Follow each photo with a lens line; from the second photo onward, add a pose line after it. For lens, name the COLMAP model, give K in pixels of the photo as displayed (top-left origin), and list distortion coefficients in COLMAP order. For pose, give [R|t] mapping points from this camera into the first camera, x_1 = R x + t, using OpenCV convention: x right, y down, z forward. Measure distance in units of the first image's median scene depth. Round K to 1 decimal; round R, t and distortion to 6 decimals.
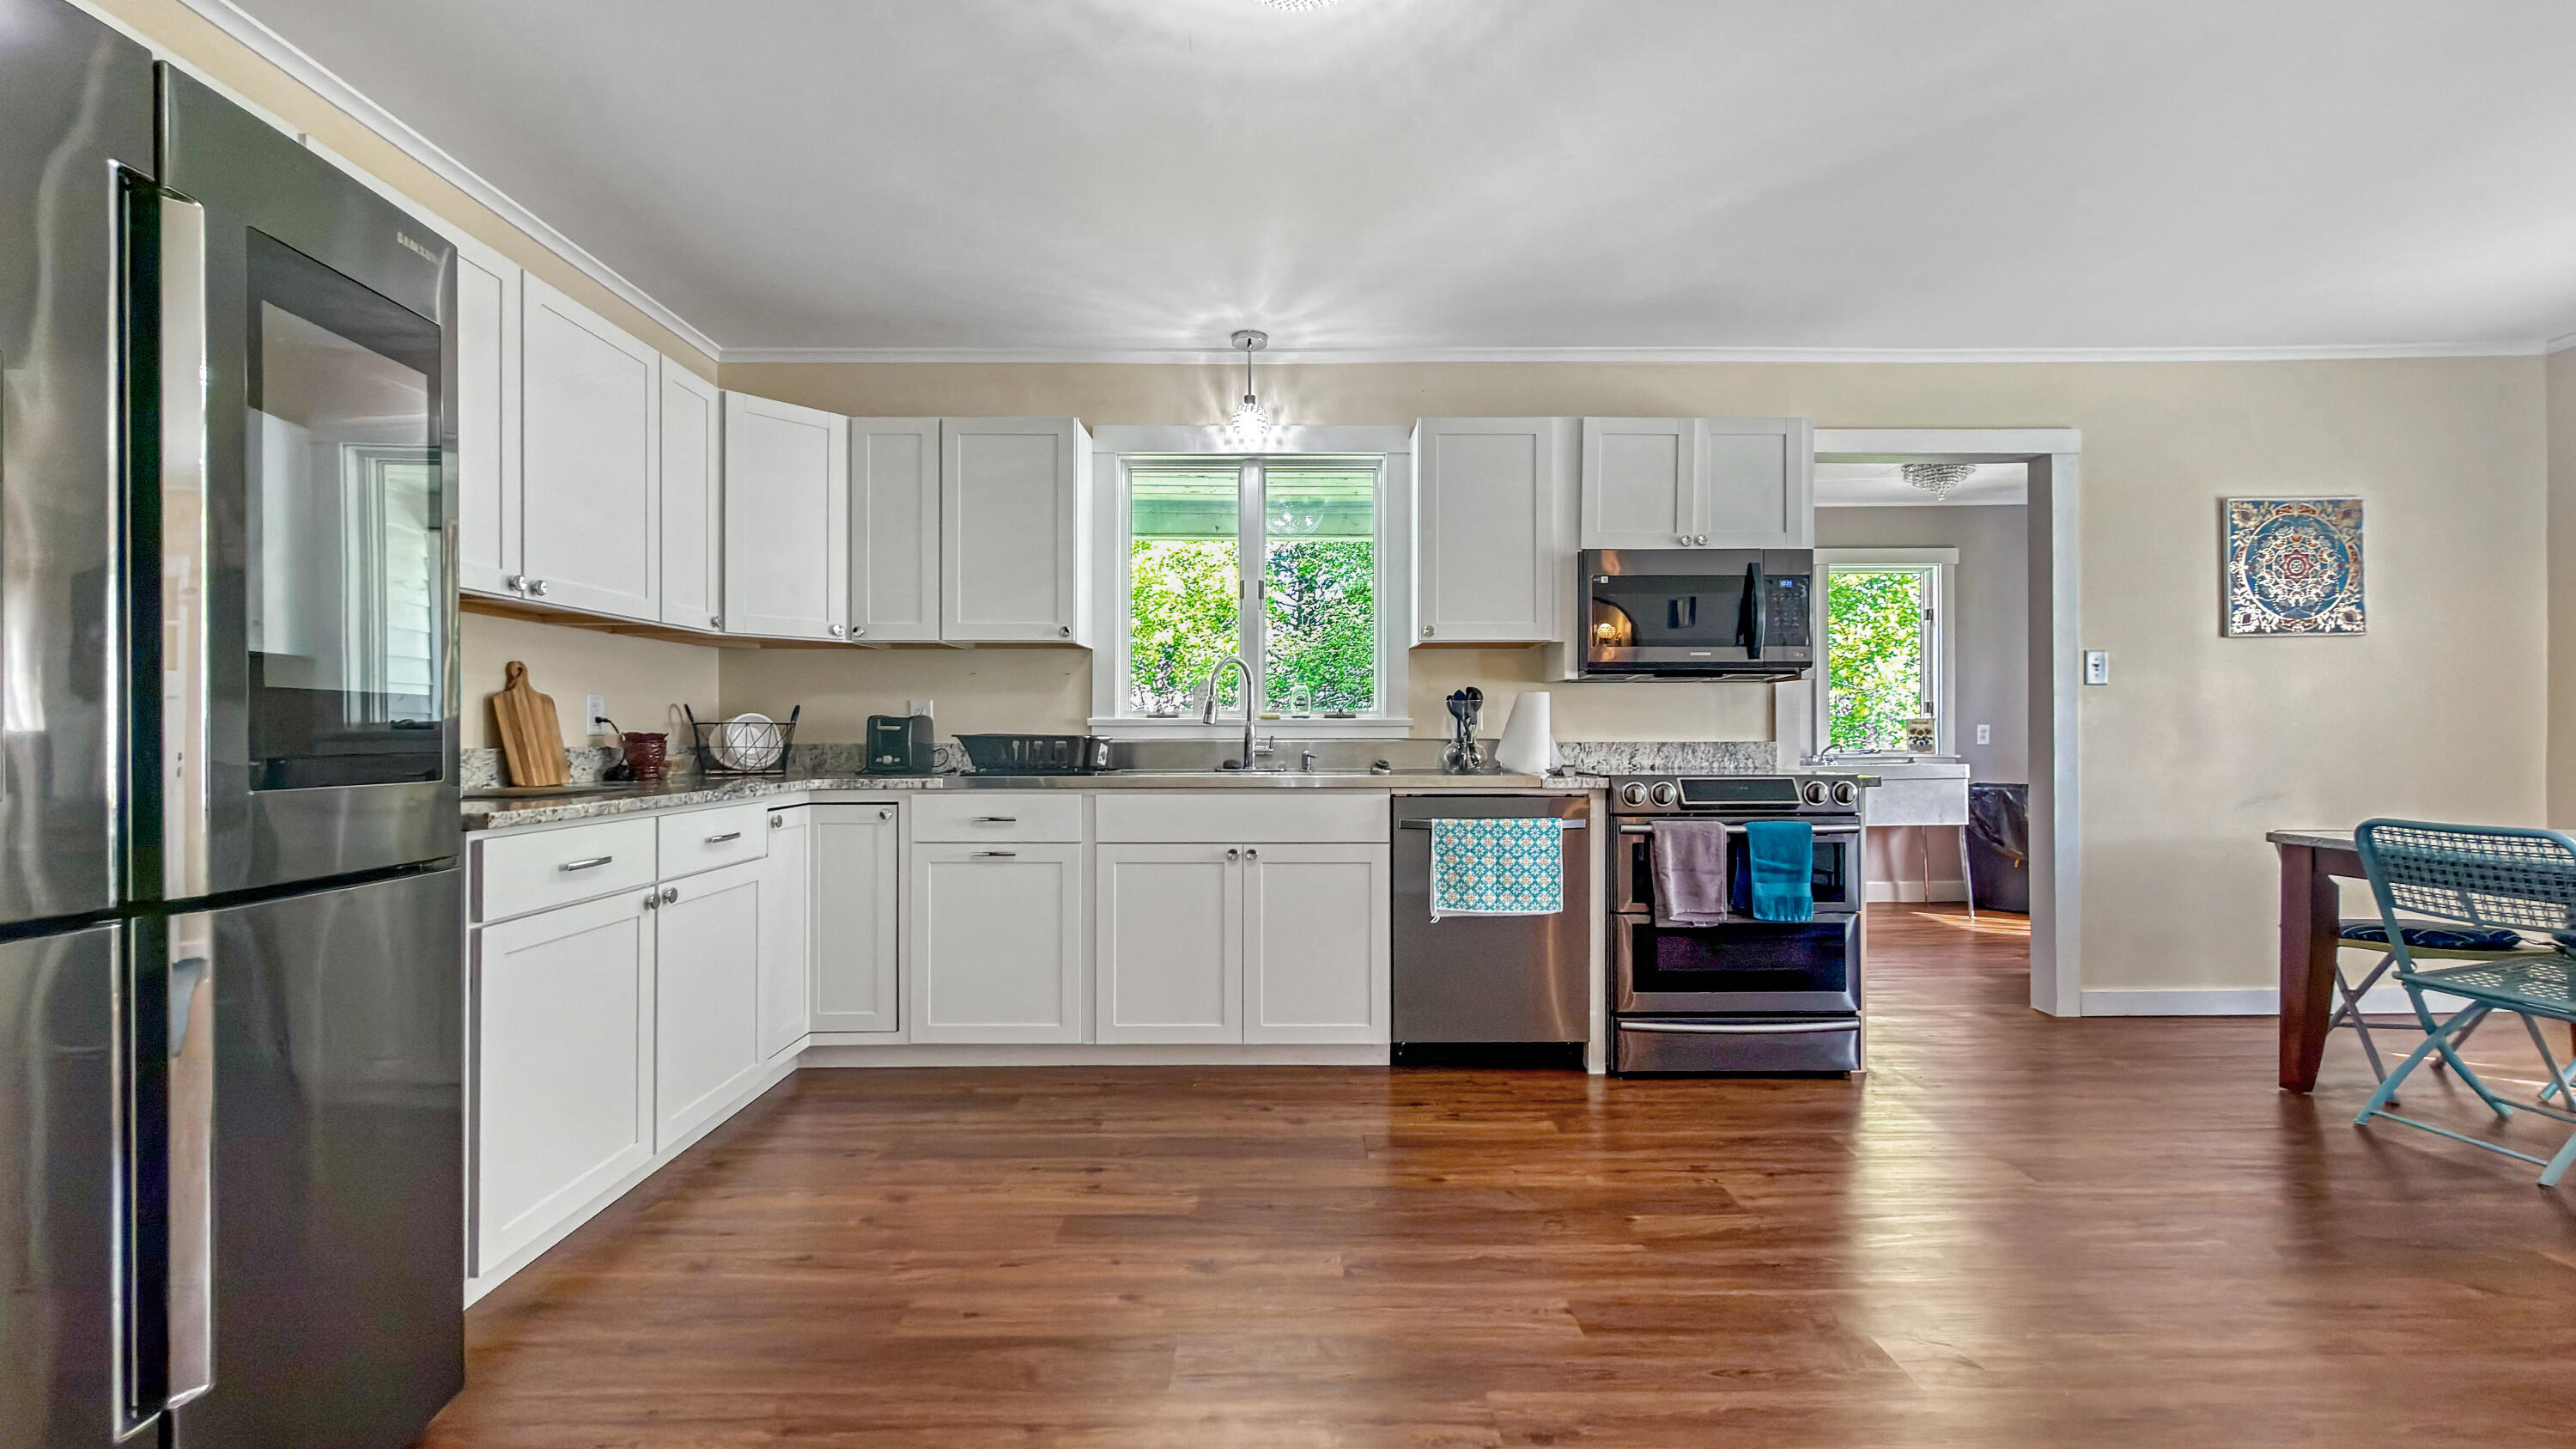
lens RADIAL K [[1036.1, 0, 1280.9], [0, 1036.1, 725.5], [0, 0, 1]] dist [0.001376, 0.000173]
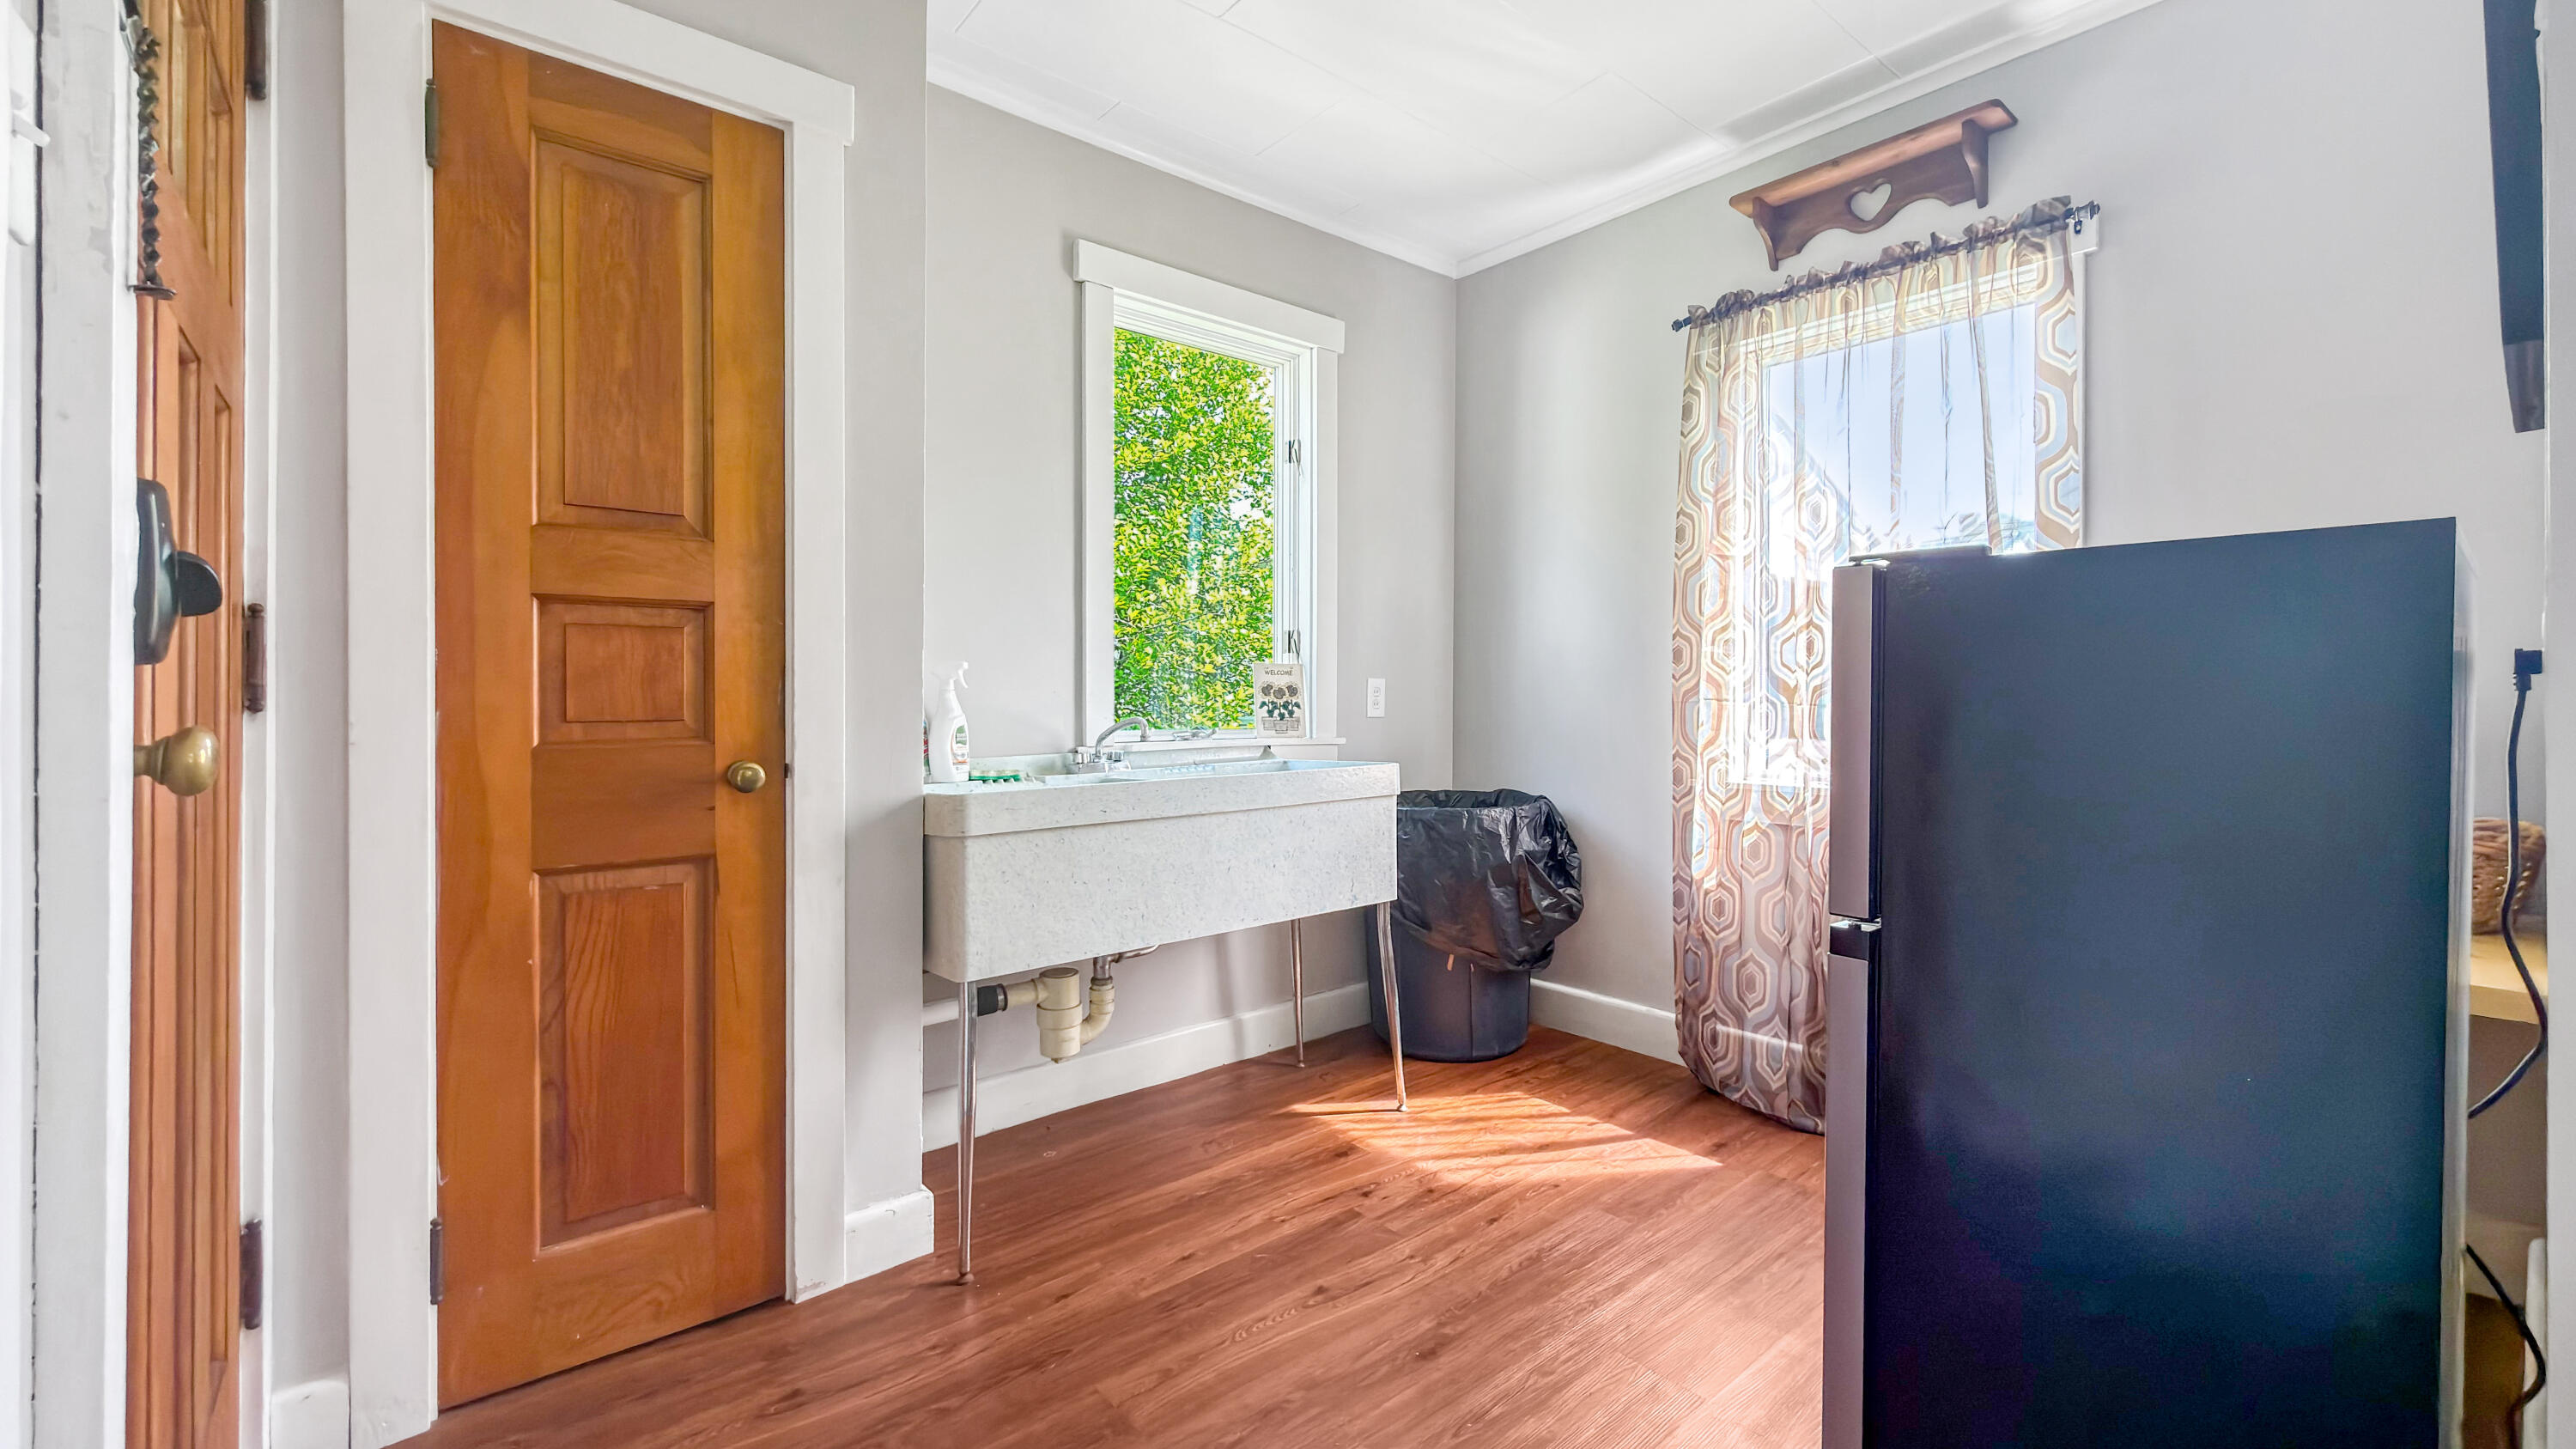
lens RADIAL K [[1036.1, 0, 1289.5], [0, 1036.1, 701.6], [0, 0, 1]] dist [0.001376, 0.000173]
pose [[0.770634, -0.000081, 0.637278, 0.595123], [-0.004592, 0.999973, 0.005680, 0.014816], [-0.637261, -0.007304, 0.770613, 1.186246]]
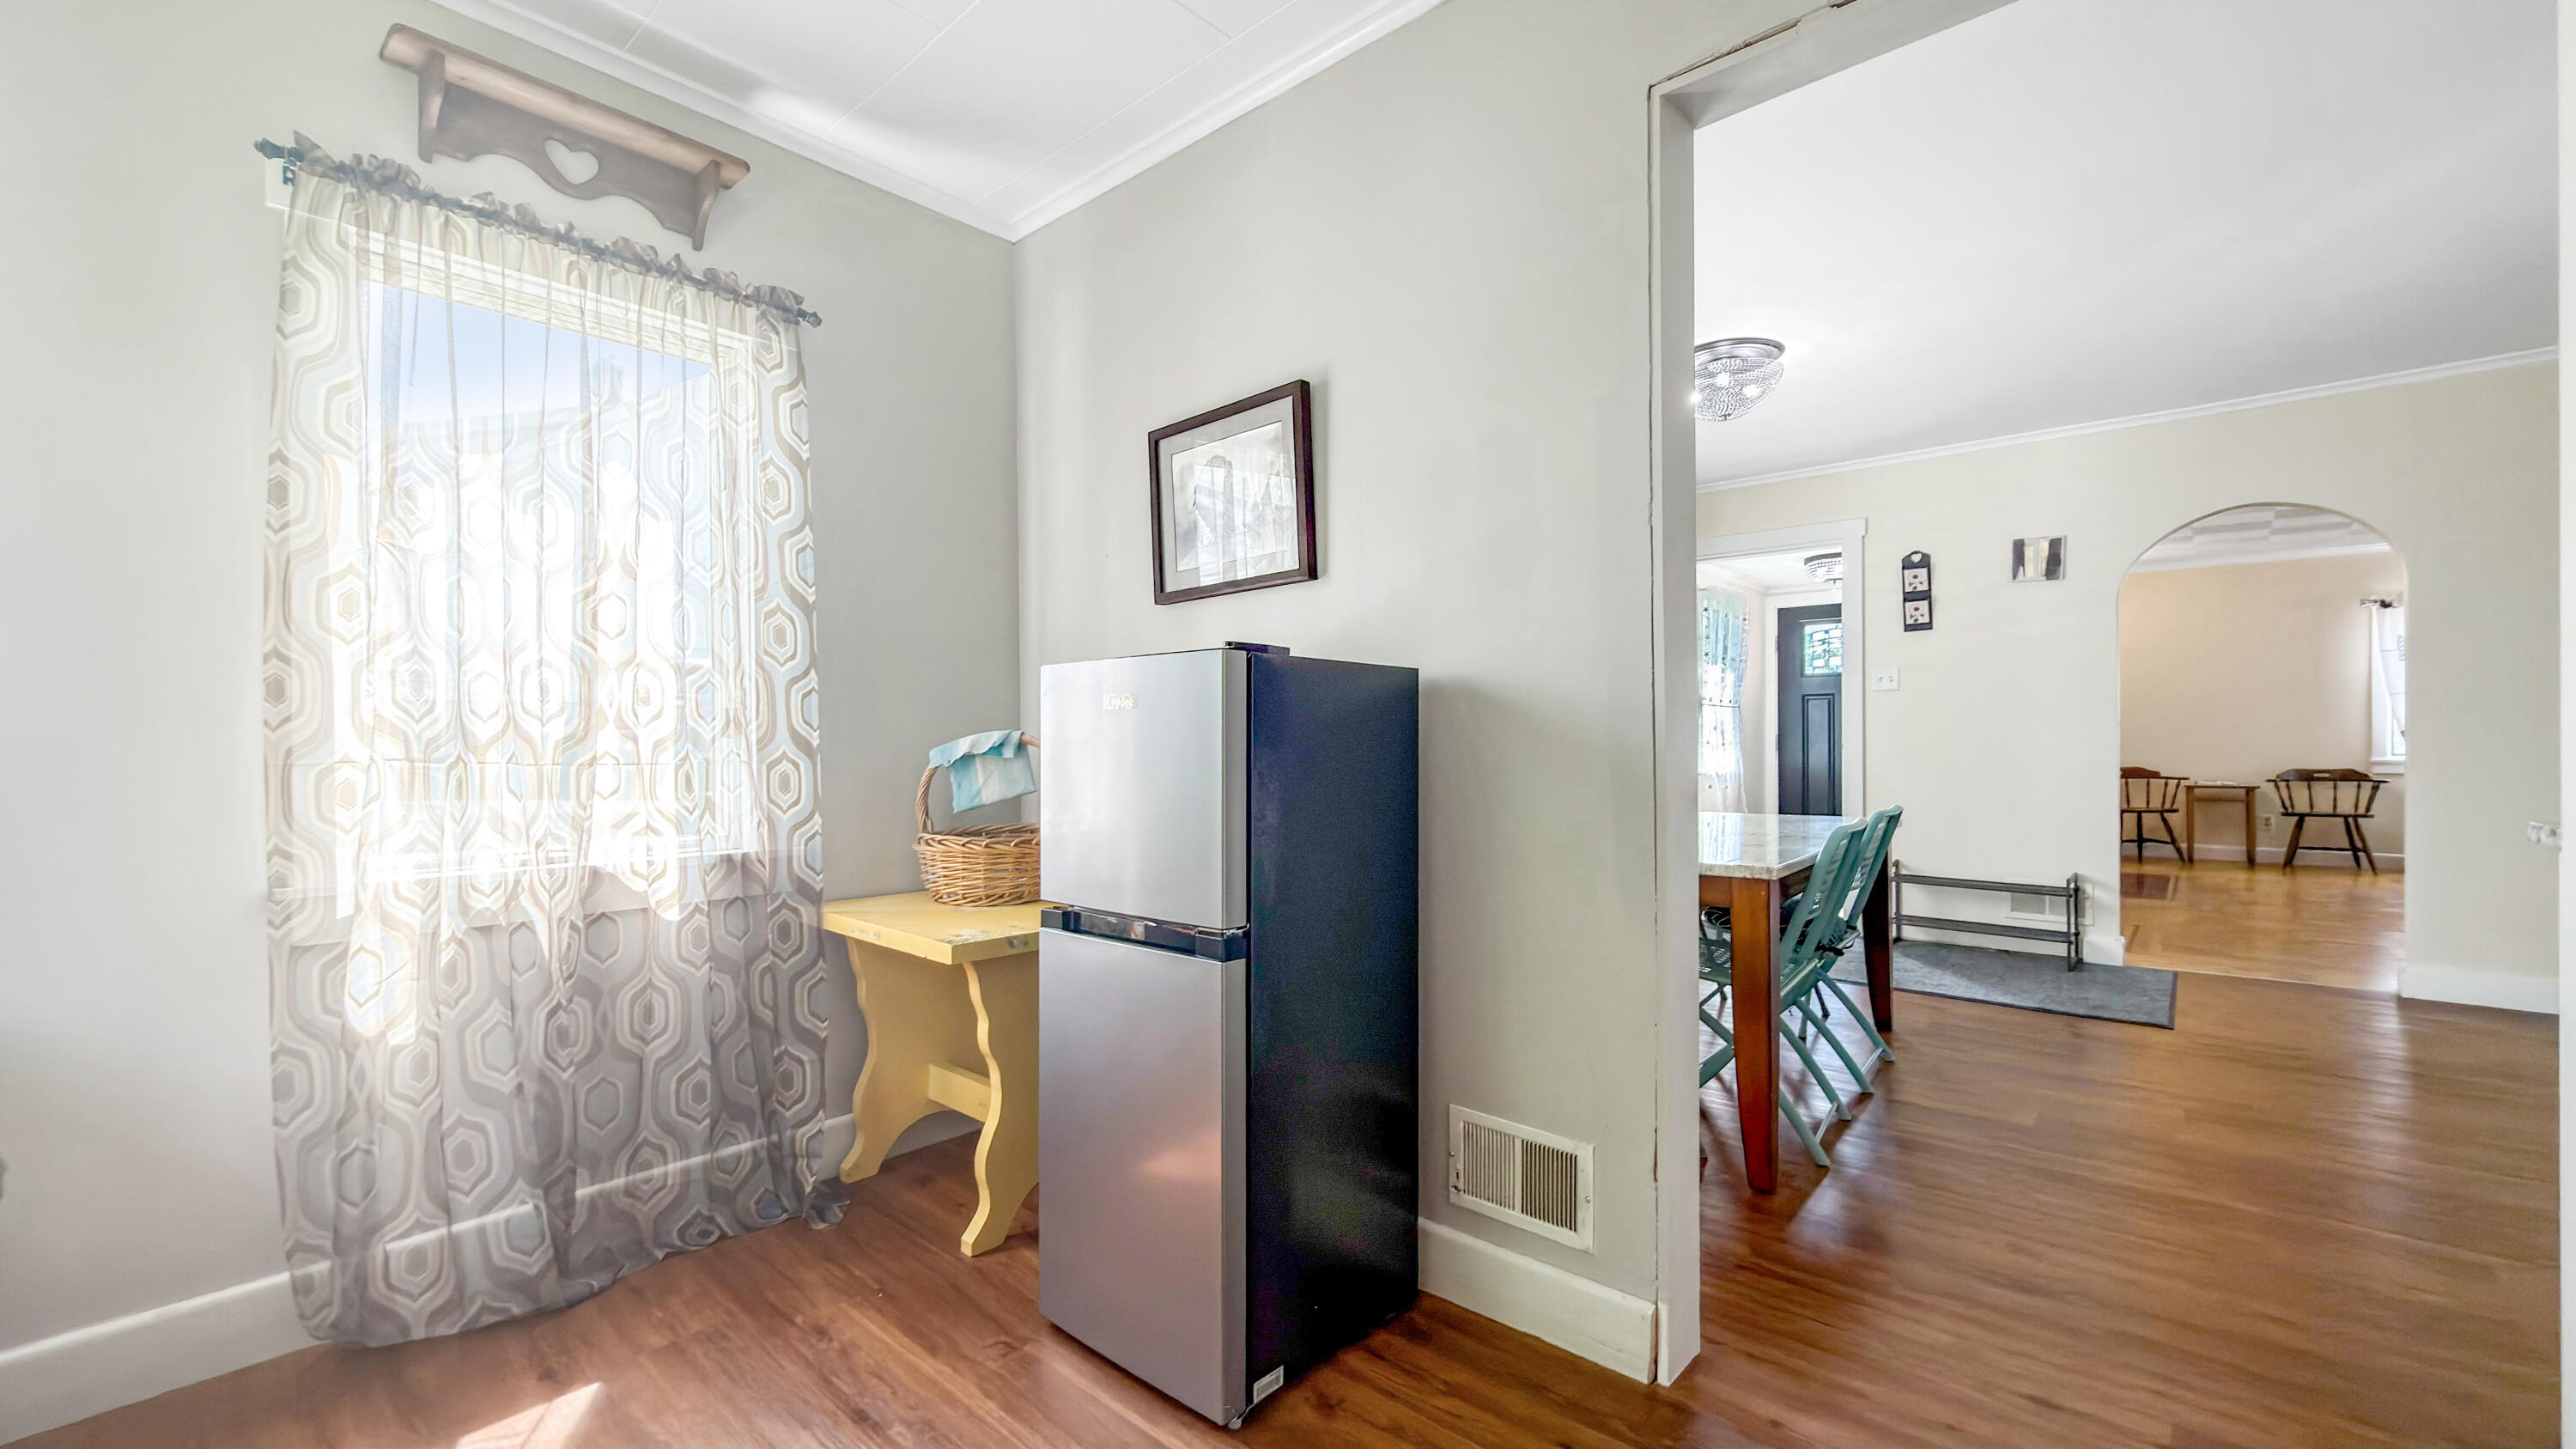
lens RADIAL K [[1036.1, 0, 1283.6], [0, 1036.1, 737.1], [0, 0, 1]] dist [0.001376, 0.000173]
pose [[-0.738190, 0.002955, 0.674587, 0.656790], [0.001341, 0.999995, -0.002912, 0.006616], [-0.674592, -0.001245, -0.738190, 1.679005]]
